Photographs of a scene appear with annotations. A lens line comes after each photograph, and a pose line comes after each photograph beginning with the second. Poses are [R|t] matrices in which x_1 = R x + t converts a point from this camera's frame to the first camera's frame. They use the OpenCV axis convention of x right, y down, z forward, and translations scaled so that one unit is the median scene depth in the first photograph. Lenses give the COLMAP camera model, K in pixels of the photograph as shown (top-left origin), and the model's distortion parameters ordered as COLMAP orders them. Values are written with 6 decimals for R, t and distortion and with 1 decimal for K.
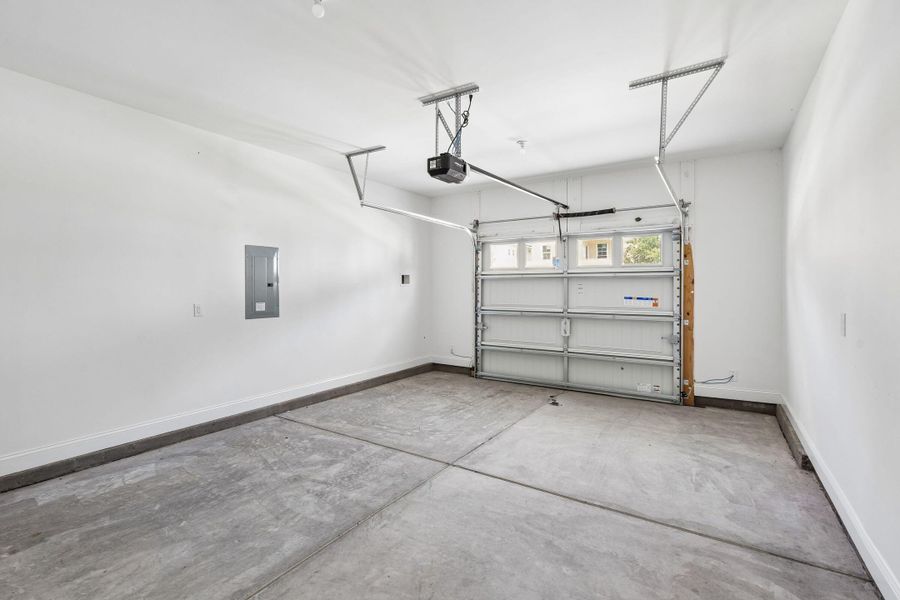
lens RADIAL K [[412.3, 0, 450.2], [0, 412.3, 297.6], [0, 0, 1]] dist [0.002486, 0.000597]
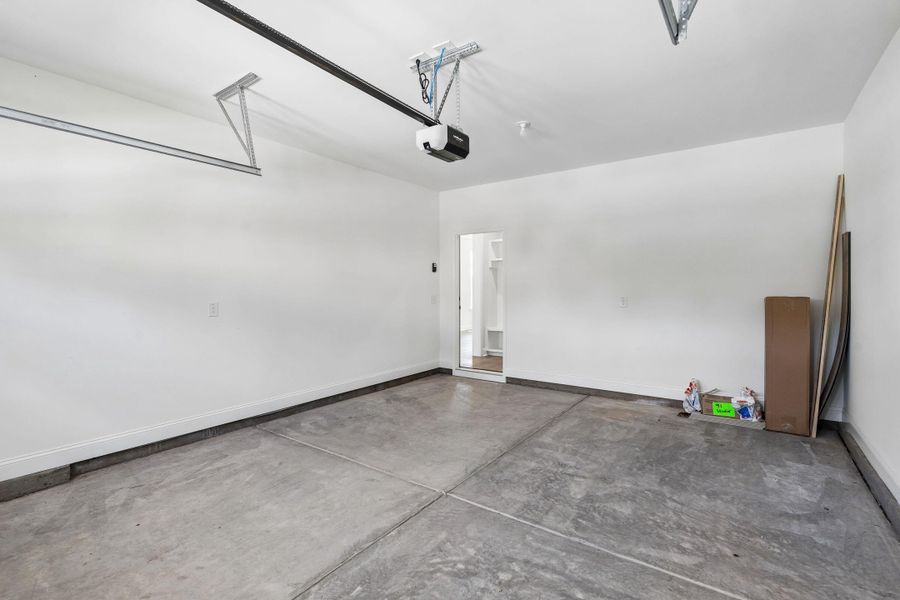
lens RADIAL K [[412.3, 0, 449.9], [0, 412.3, 297.1], [0, 0, 1]] dist [0.002486, 0.000597]
pose [[-0.998691, 0.005500, 0.050861, -0.058483], [0.007888, 0.998870, 0.046875, -0.039477], [-0.050545, 0.047215, -0.997605, 1.928702]]
